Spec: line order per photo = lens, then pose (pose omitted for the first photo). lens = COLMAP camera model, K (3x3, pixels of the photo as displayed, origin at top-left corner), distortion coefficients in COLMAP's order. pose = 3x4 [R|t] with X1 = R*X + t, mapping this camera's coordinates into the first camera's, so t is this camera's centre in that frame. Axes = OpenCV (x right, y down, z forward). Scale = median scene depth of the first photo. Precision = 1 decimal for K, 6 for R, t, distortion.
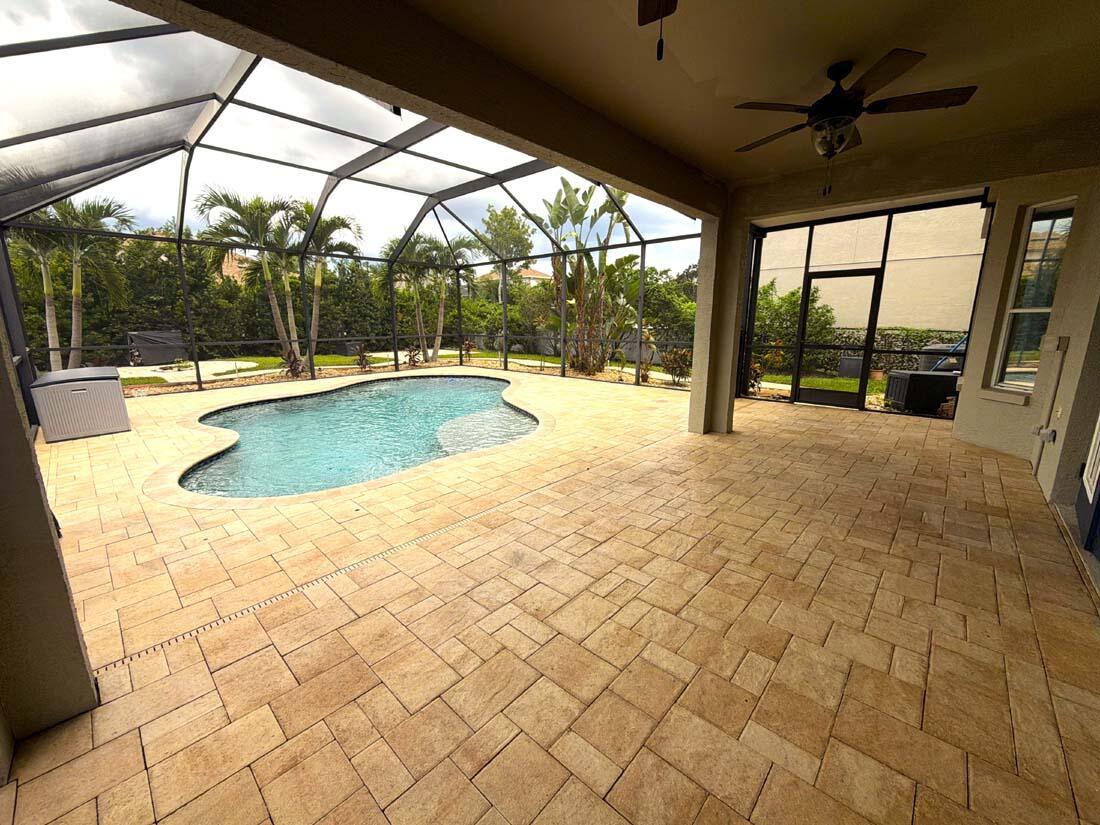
lens RADIAL K [[440.3, 0, 550.8], [0, 440.3, 413.9], [0, 0, 1]] dist [-0.002704, 0.001154]
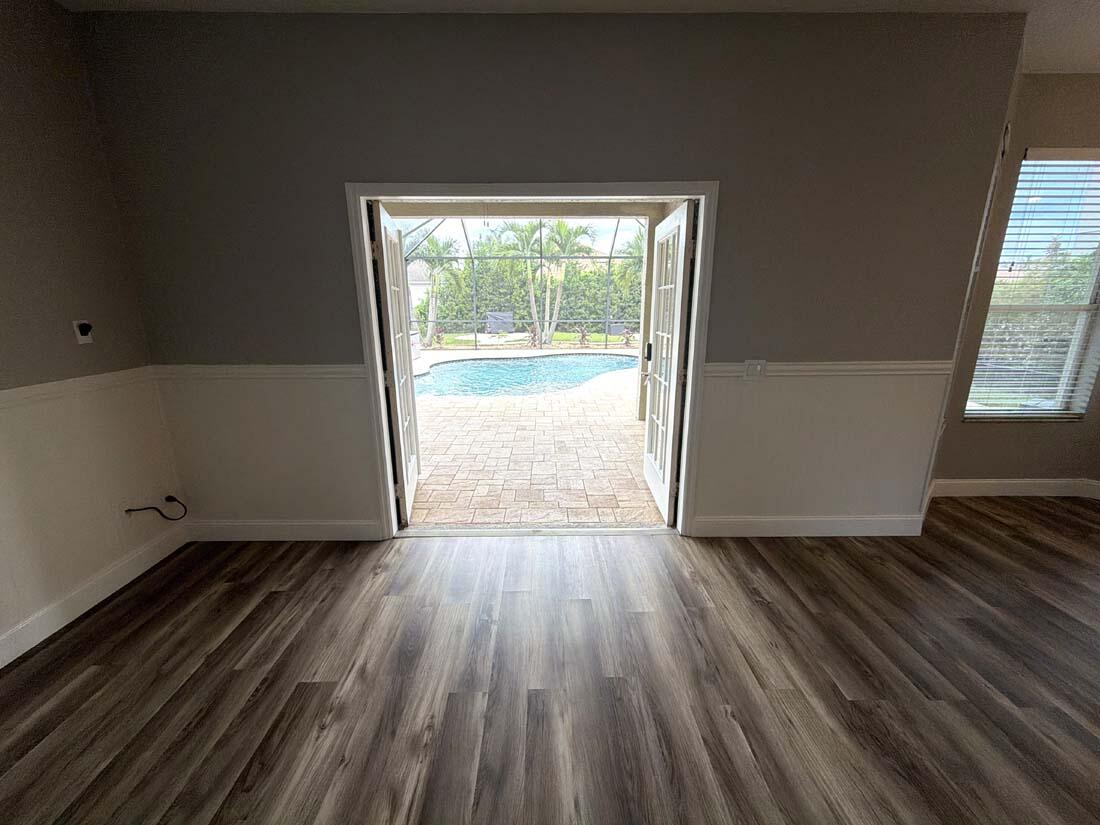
lens RADIAL K [[440.3, 0, 546.6], [0, 440.3, 412.6], [0, 0, 1]] dist [-0.002704, 0.001154]
pose [[0.683712, 0.178585, -0.707563, 0.447216], [-0.154253, 0.983053, 0.099064, -0.020433], [0.713263, 0.041412, 0.699672, 0.045431]]
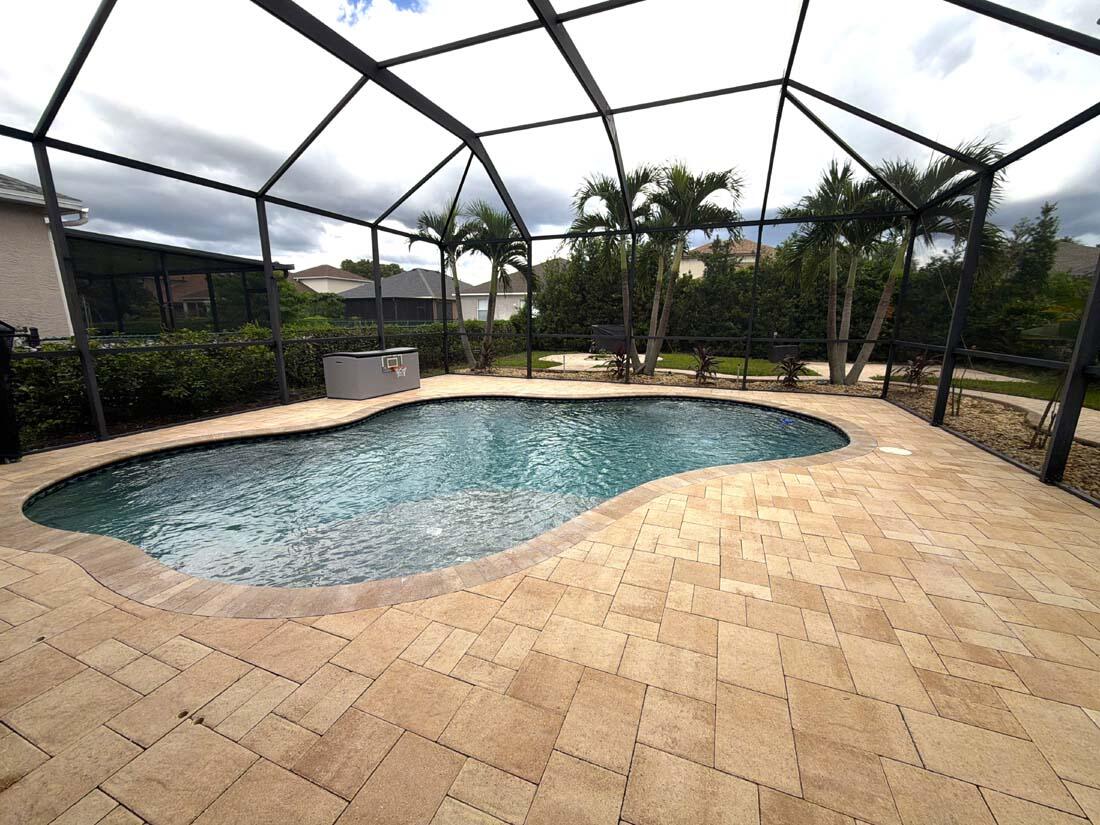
lens RADIAL K [[440.3, 0, 549.3], [0, 440.3, 413.5], [0, 0, 1]] dist [-0.002704, 0.001154]
pose [[0.360796, 0.200041, -0.910939, 0.166525], [-0.203954, 0.970009, 0.132233, -0.095745], [0.910071, 0.138081, 0.390775, 0.505858]]
